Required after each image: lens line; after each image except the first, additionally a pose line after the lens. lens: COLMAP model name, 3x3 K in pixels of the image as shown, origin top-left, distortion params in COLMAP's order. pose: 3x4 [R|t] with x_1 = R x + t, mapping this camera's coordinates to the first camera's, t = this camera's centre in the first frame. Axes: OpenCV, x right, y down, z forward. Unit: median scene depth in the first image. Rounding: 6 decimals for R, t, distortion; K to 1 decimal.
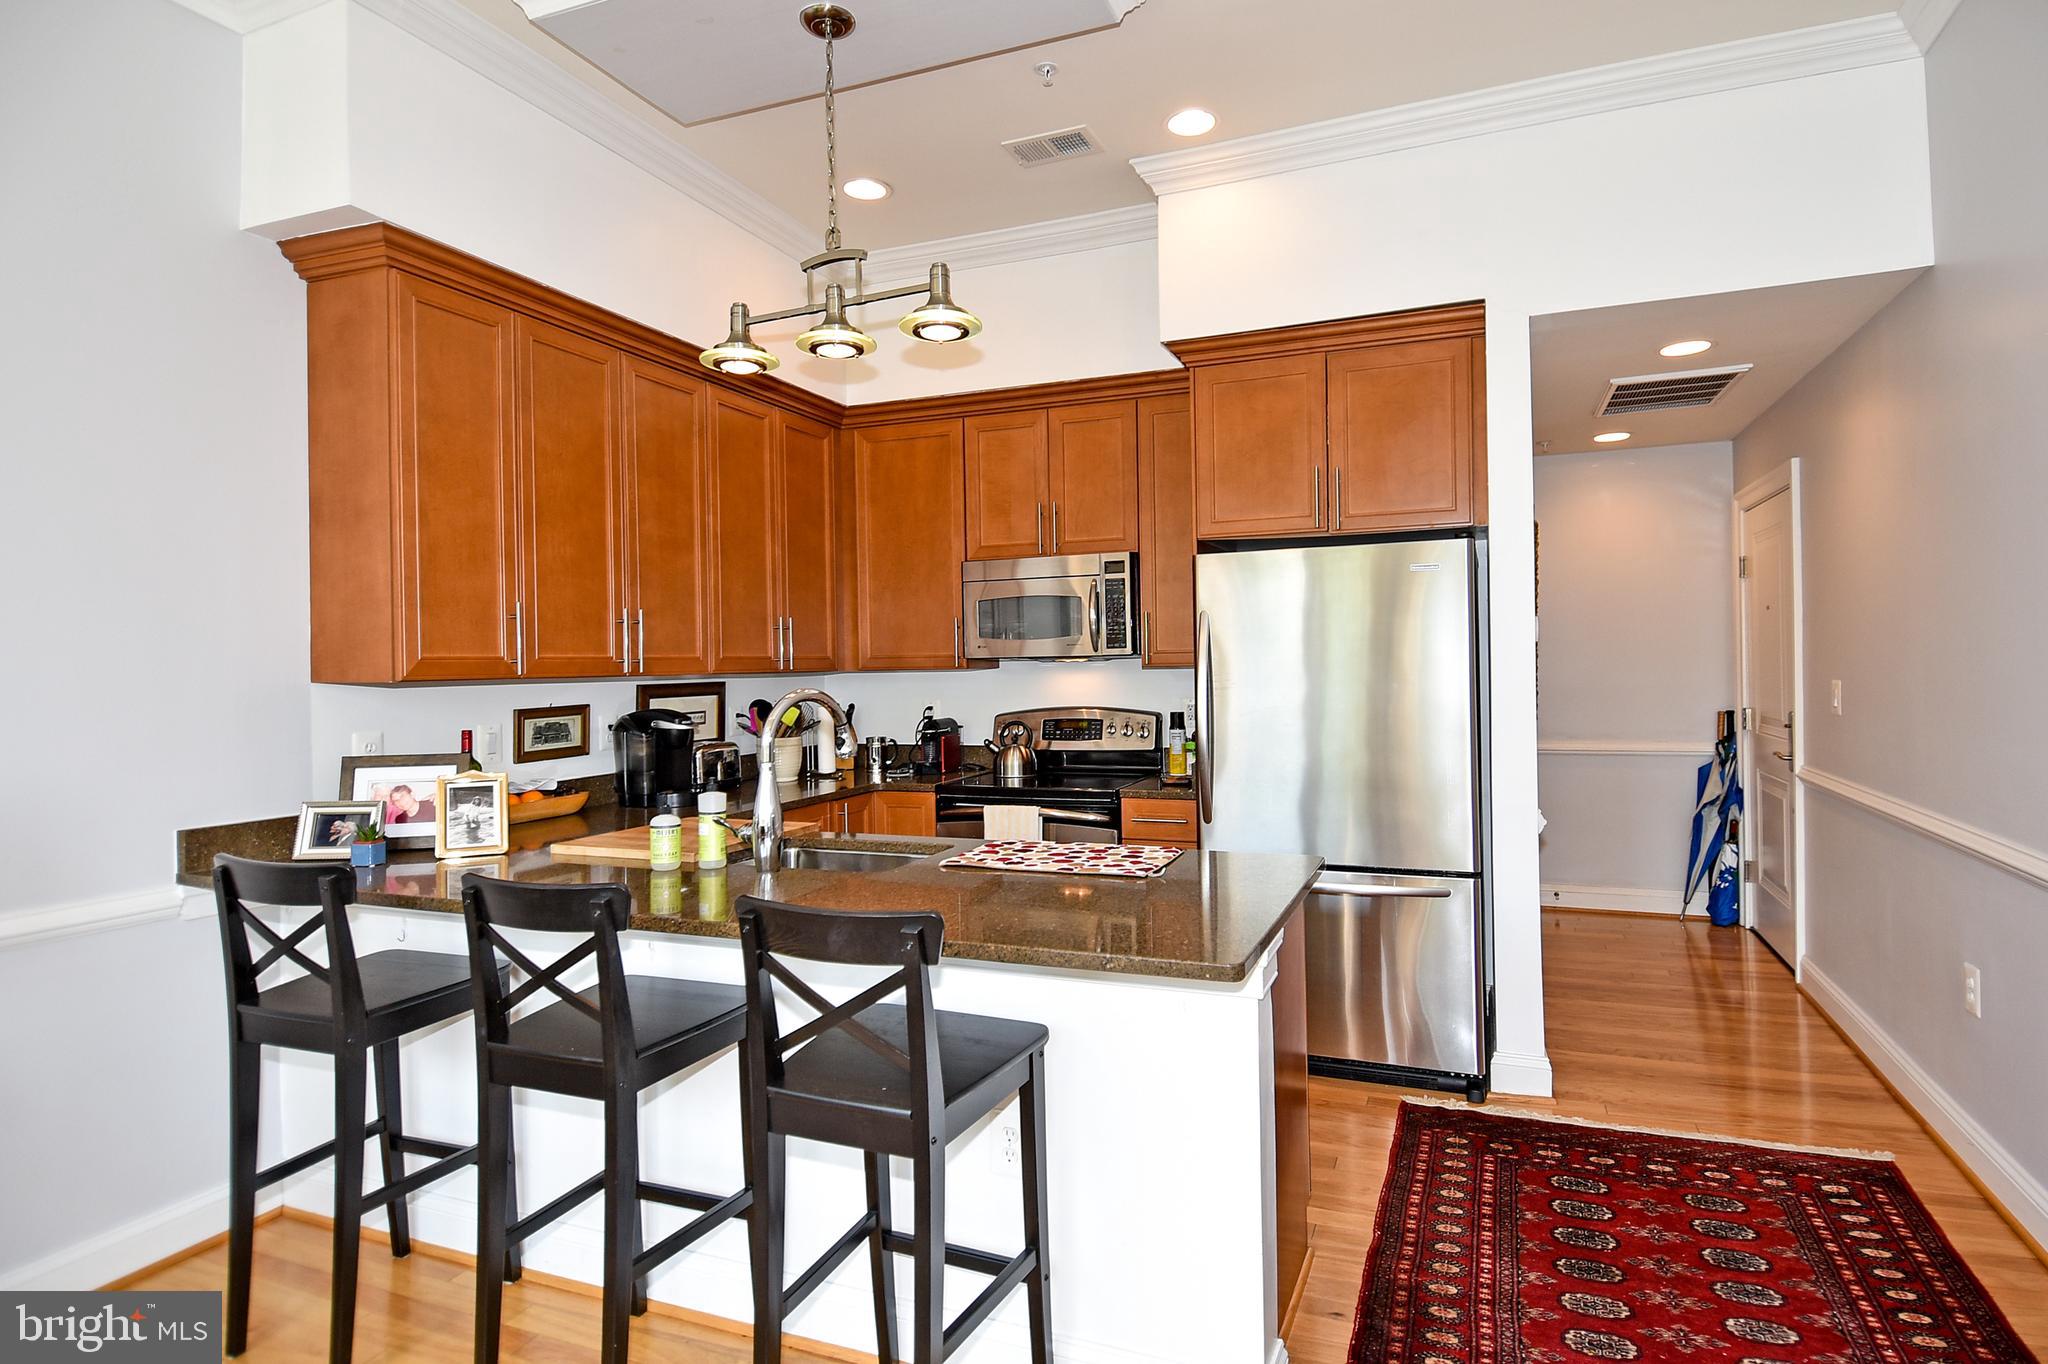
lens RADIAL K [[1083.2, 0, 1049.0], [0, 1083.2, 665.4], [0, 0, 1]] dist [0.049832, -0.053925]
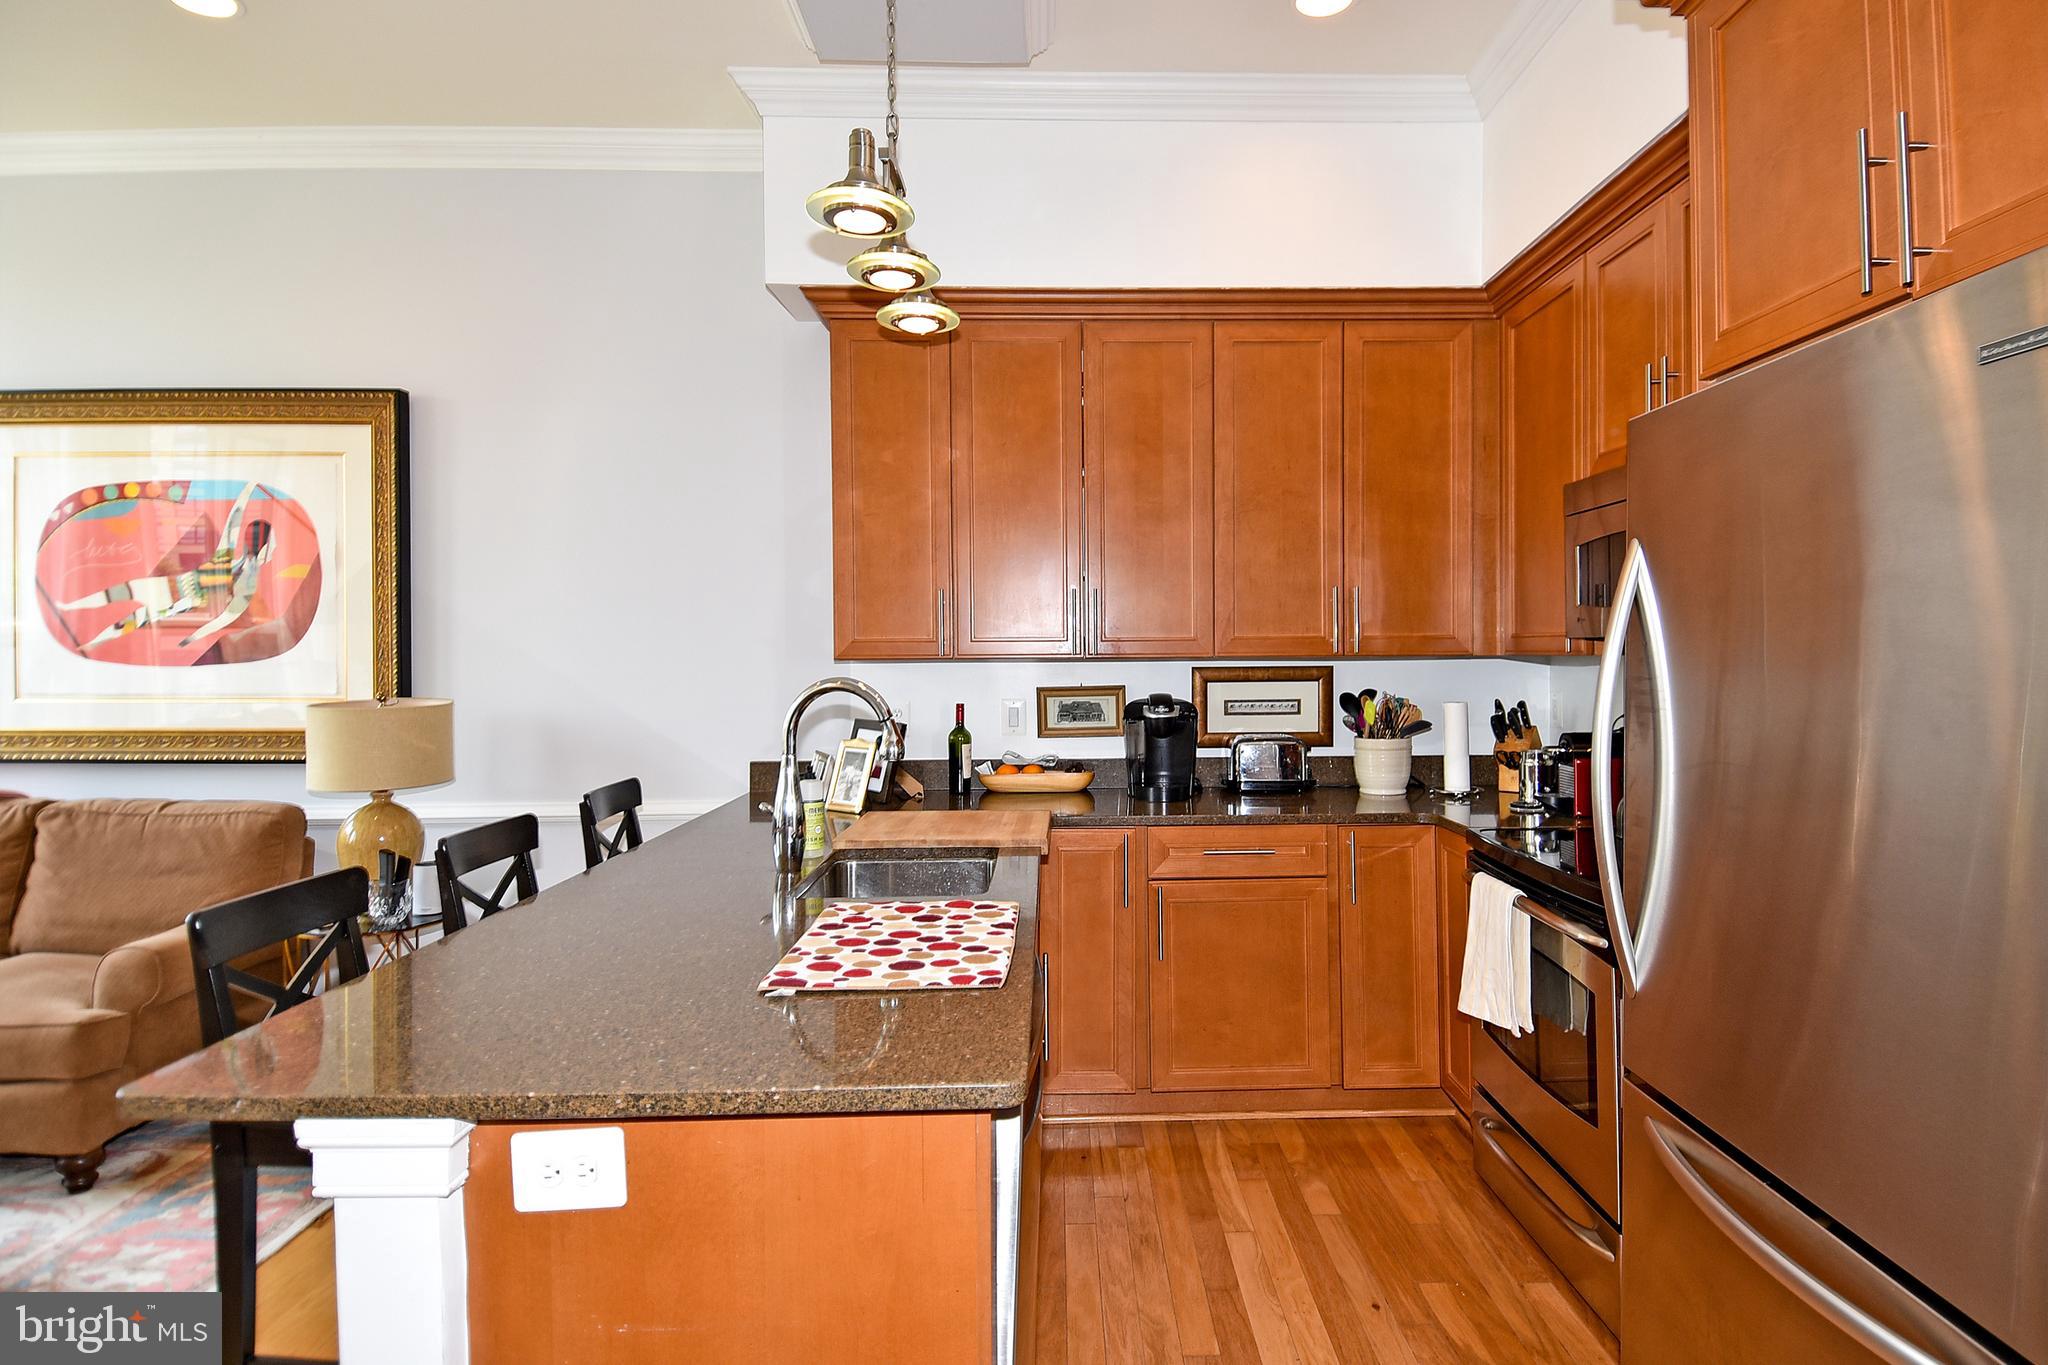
lens RADIAL K [[1083.2, 0, 1049.0], [0, 1083.2, 665.9], [0, 0, 1]] dist [0.049832, -0.053925]
pose [[0.384302, 0.026095, -0.922838, 0.480720], [-0.001913, 0.999621, 0.027470, -0.008816], [0.923205, -0.008791, 0.384206, 0.601674]]
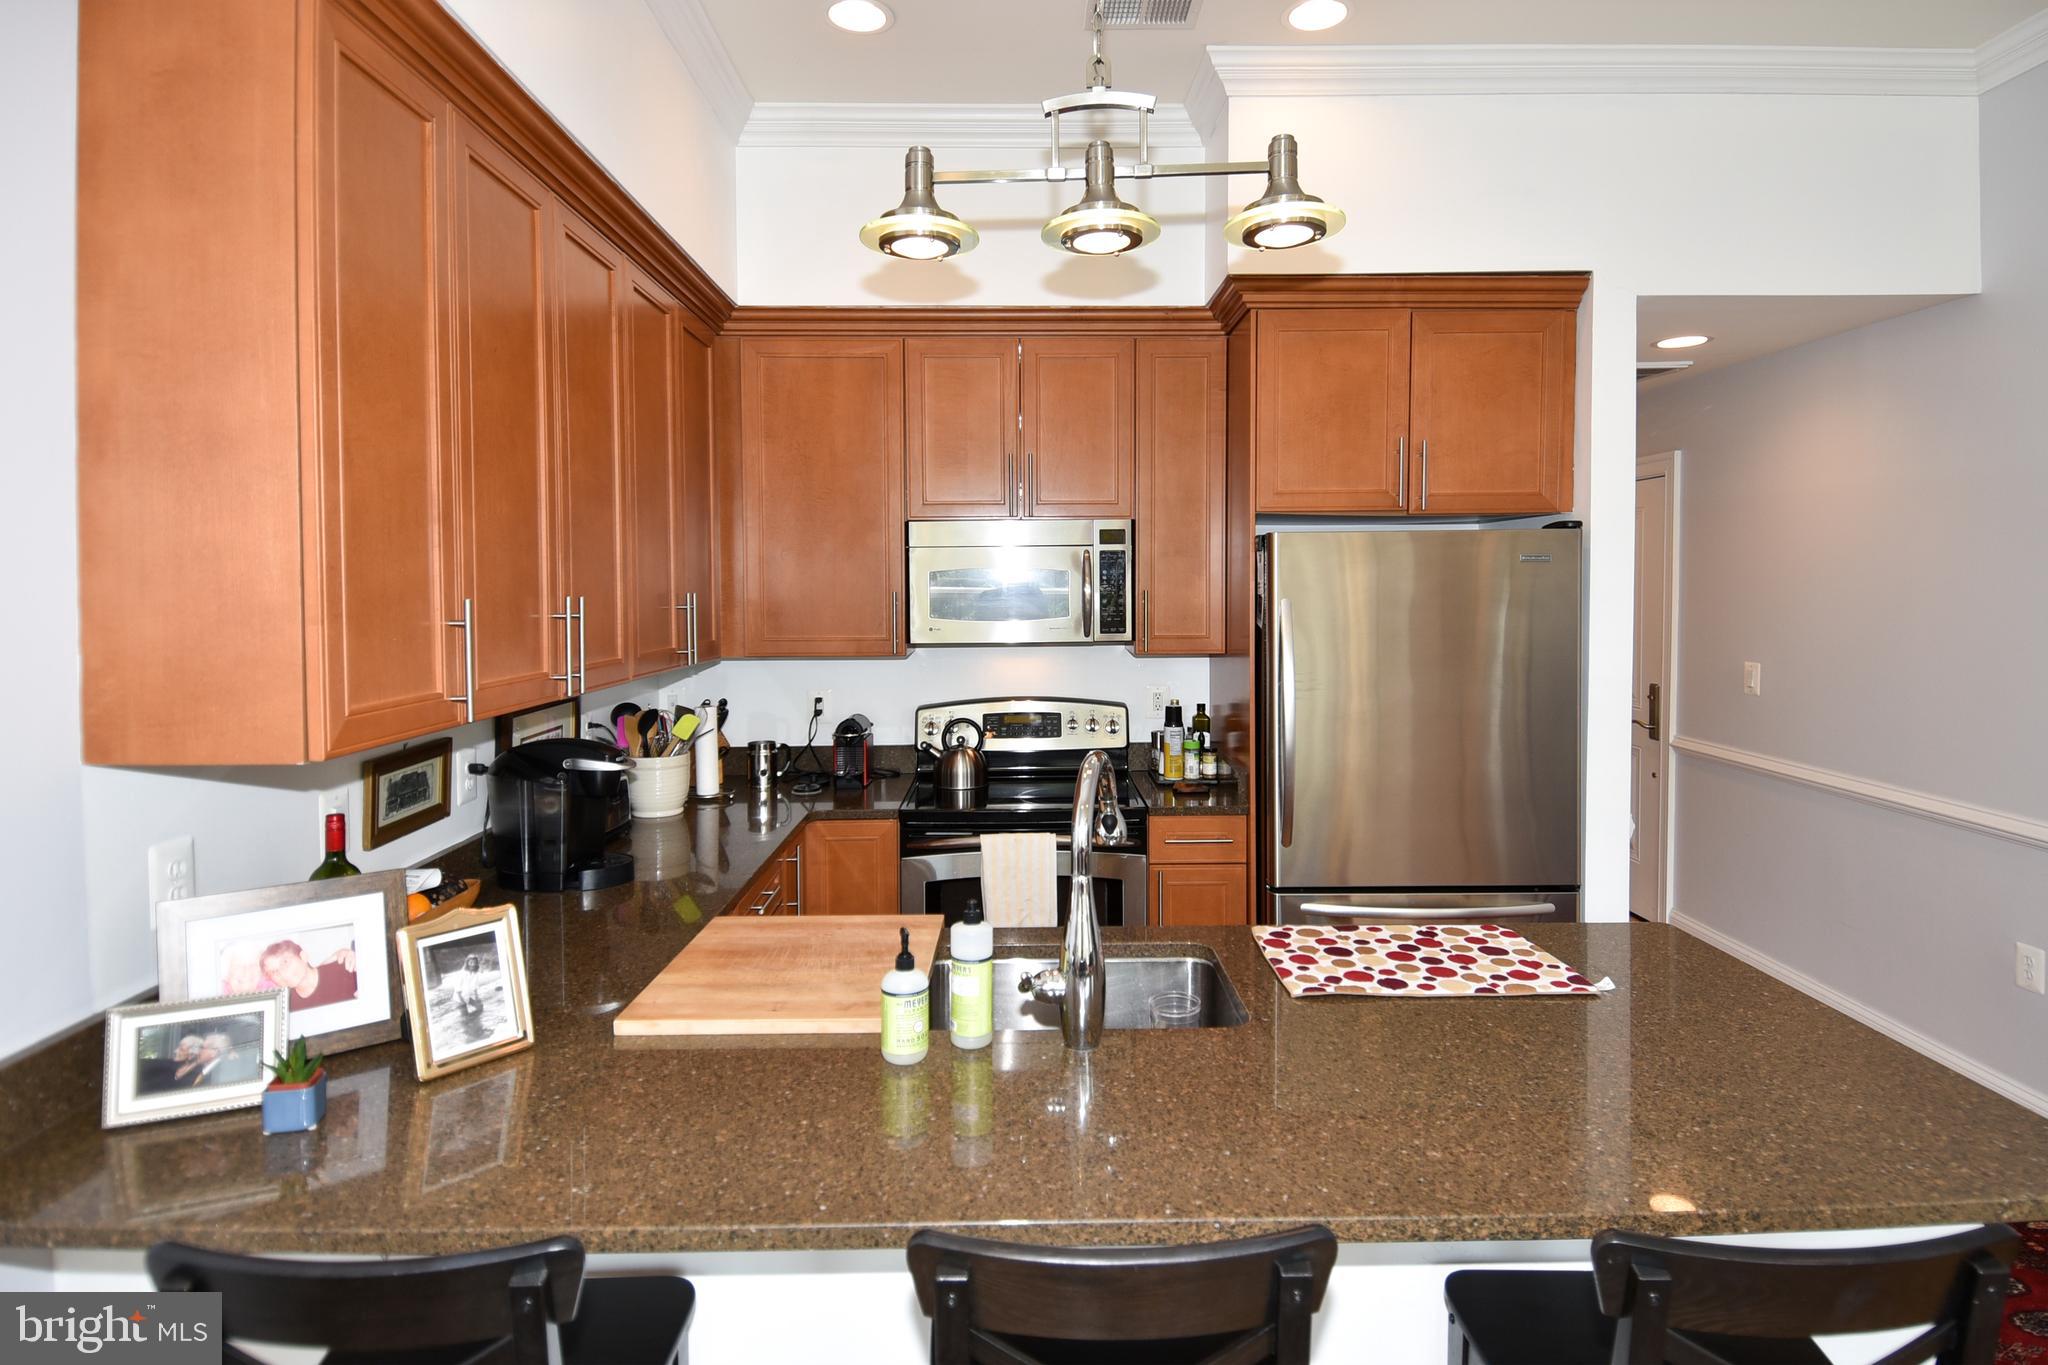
lens RADIAL K [[1079.8, 0, 1021.4], [0, 1079.8, 620.8], [0, 0, 1]] dist [0.050292, -0.052814]
pose [[0.925309, -0.003527, 0.379198, -0.378600], [-0.006927, 0.999633, 0.026202, -0.055745], [-0.379151, -0.026871, 0.924944, 0.299583]]
